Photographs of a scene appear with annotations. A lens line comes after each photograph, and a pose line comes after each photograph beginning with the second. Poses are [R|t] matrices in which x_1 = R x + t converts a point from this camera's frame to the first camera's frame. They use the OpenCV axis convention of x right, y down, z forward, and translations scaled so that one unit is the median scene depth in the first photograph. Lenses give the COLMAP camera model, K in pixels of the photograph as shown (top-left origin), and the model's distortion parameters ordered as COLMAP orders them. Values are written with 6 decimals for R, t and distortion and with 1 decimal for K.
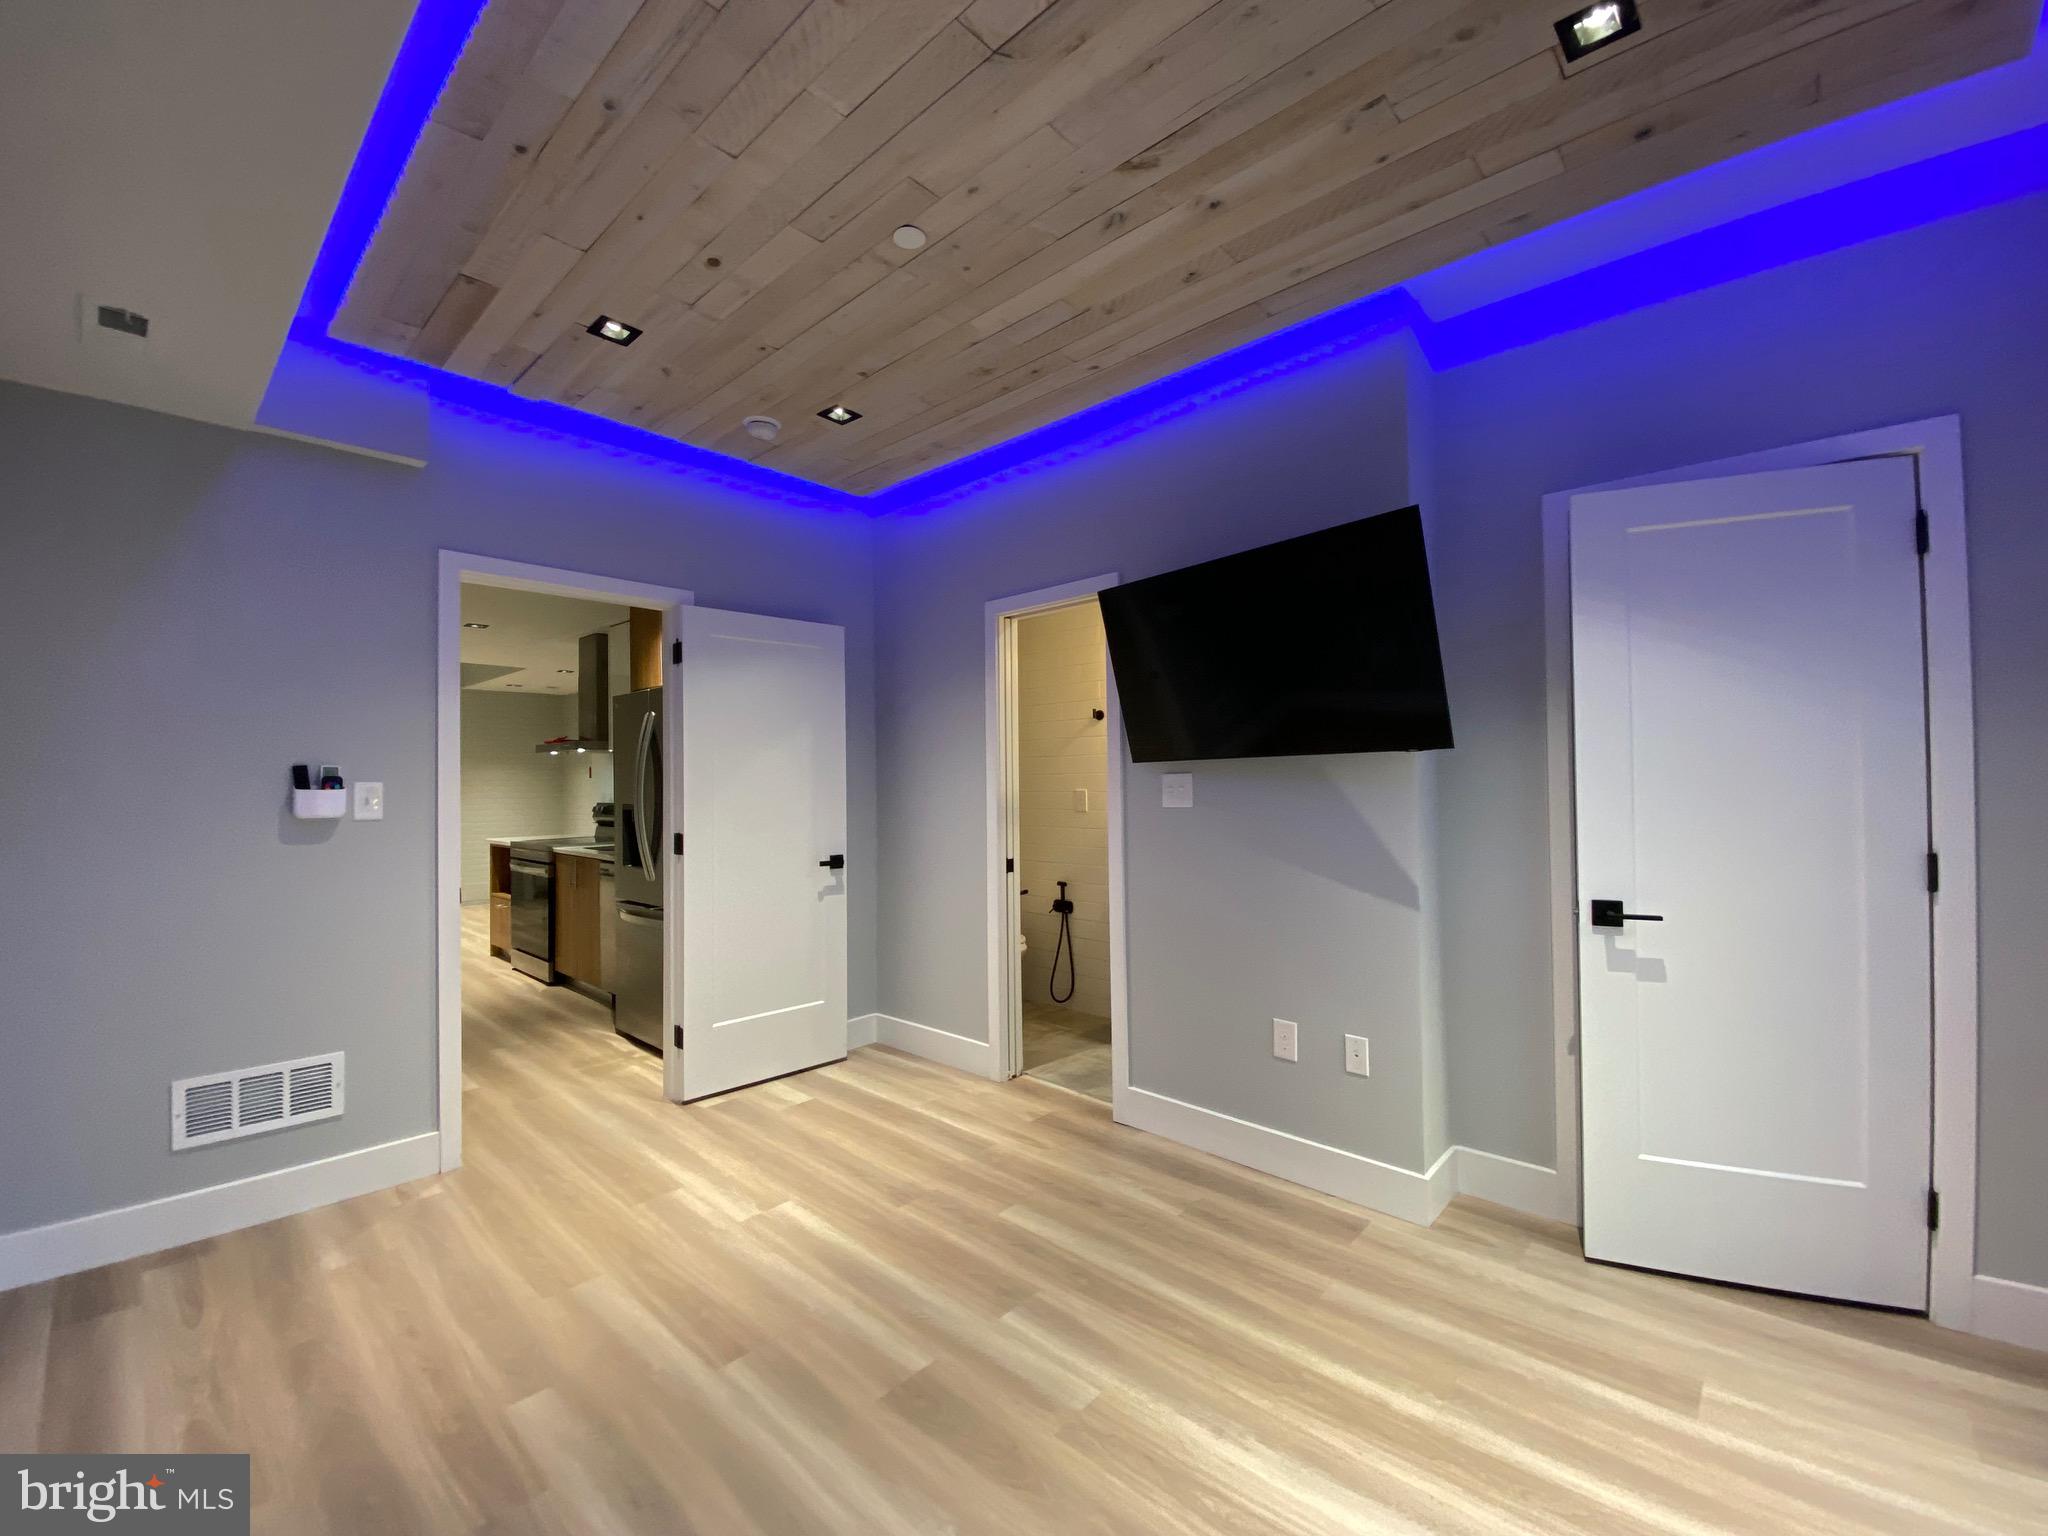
lens RADIAL K [[831.9, 0, 1020.3], [0, 831.9, 766.4], [0, 0, 1]] dist [0.033580, -0.028911]
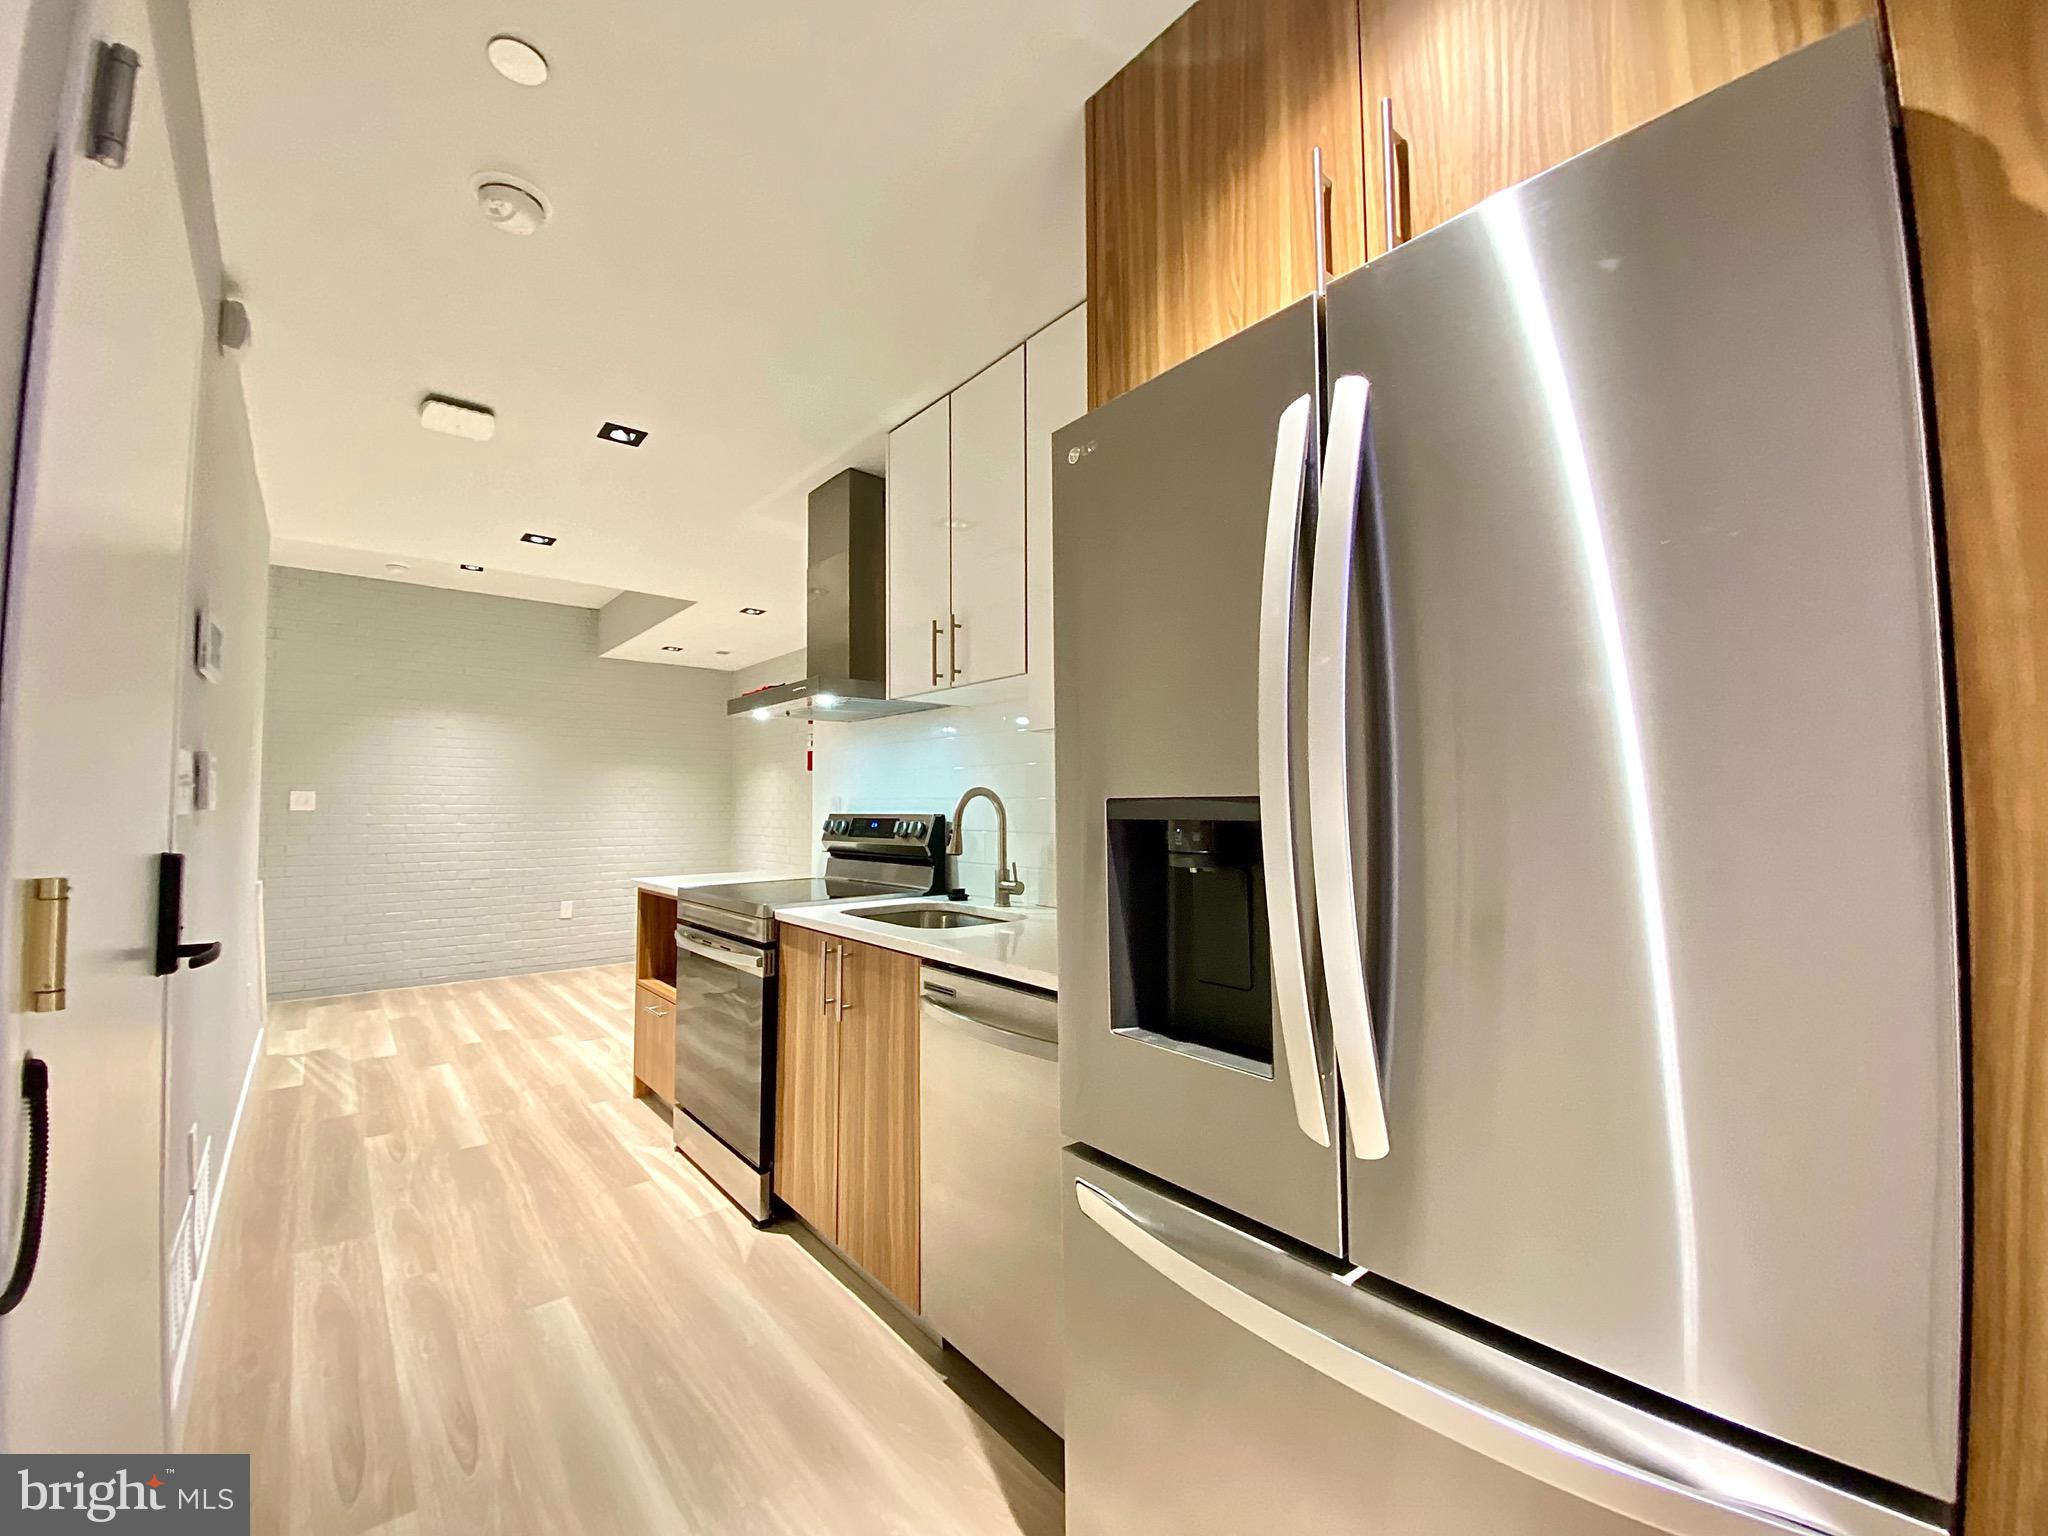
lens RADIAL K [[836.7, 0, 1017.8], [0, 836.7, 767.1], [0, 0, 1]] dist [0.022569, -0.020326]
pose [[0.991376, 0.005093, -0.130952, -0.769897], [-0.009286, 0.999463, -0.031426, 0.071950], [0.130722, 0.032371, 0.990890, 1.191583]]
